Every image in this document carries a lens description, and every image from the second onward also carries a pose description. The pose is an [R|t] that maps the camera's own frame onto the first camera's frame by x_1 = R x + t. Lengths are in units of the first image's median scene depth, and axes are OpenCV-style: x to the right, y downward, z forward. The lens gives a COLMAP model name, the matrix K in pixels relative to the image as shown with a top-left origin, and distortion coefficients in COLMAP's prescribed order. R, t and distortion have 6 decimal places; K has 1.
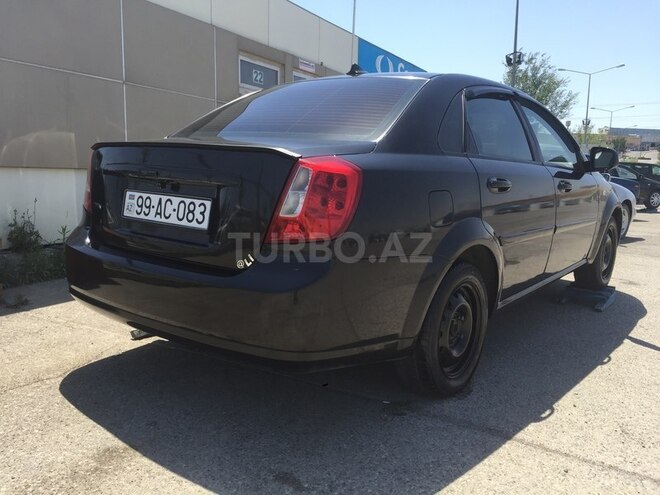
lens RADIAL K [[572.5, 0, 330.0], [0, 572.5, 247.5], [0, 0, 1]] dist [0.098327, -0.187588]
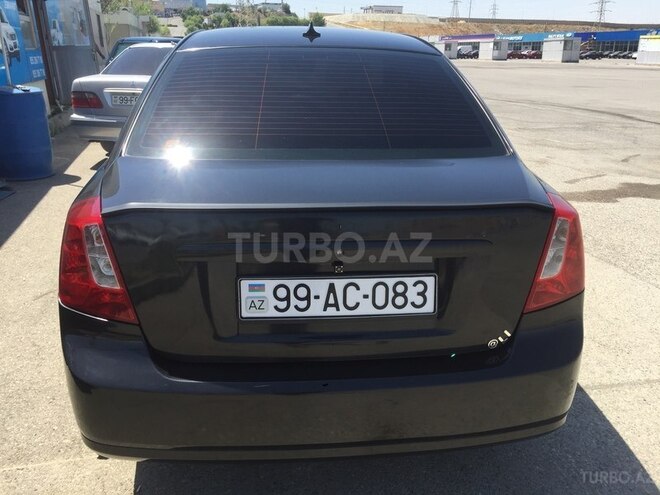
lens RADIAL K [[572.5, 0, 330.0], [0, 572.5, 247.5], [0, 0, 1]] dist [0.098327, -0.187588]
pose [[0.733331, -0.258281, 0.628901, -0.734796], [0.120470, 0.959756, 0.253685, -0.309086], [-0.669113, -0.110271, 0.734934, 0.515851]]
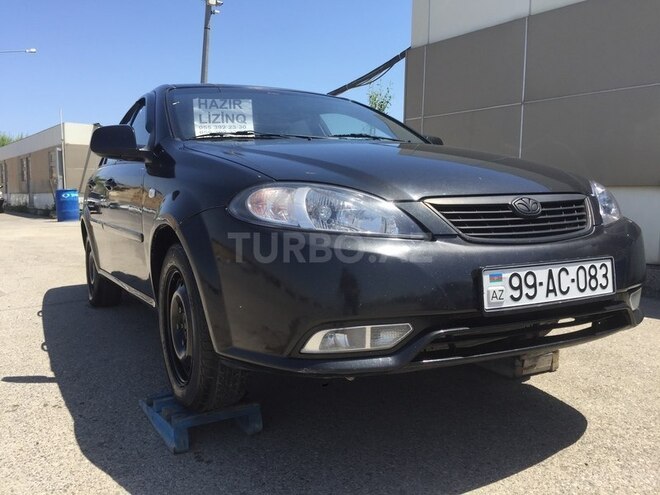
lens RADIAL K [[572.5, 0, 330.0], [0, 572.5, 247.5], [0, 0, 1]] dist [0.098327, -0.187588]
pose [[0.384010, -0.159062, 0.909525, -1.093245], [0.139270, 0.983758, 0.113243, -0.241725], [-0.912765, 0.083183, 0.399926, 0.985076]]
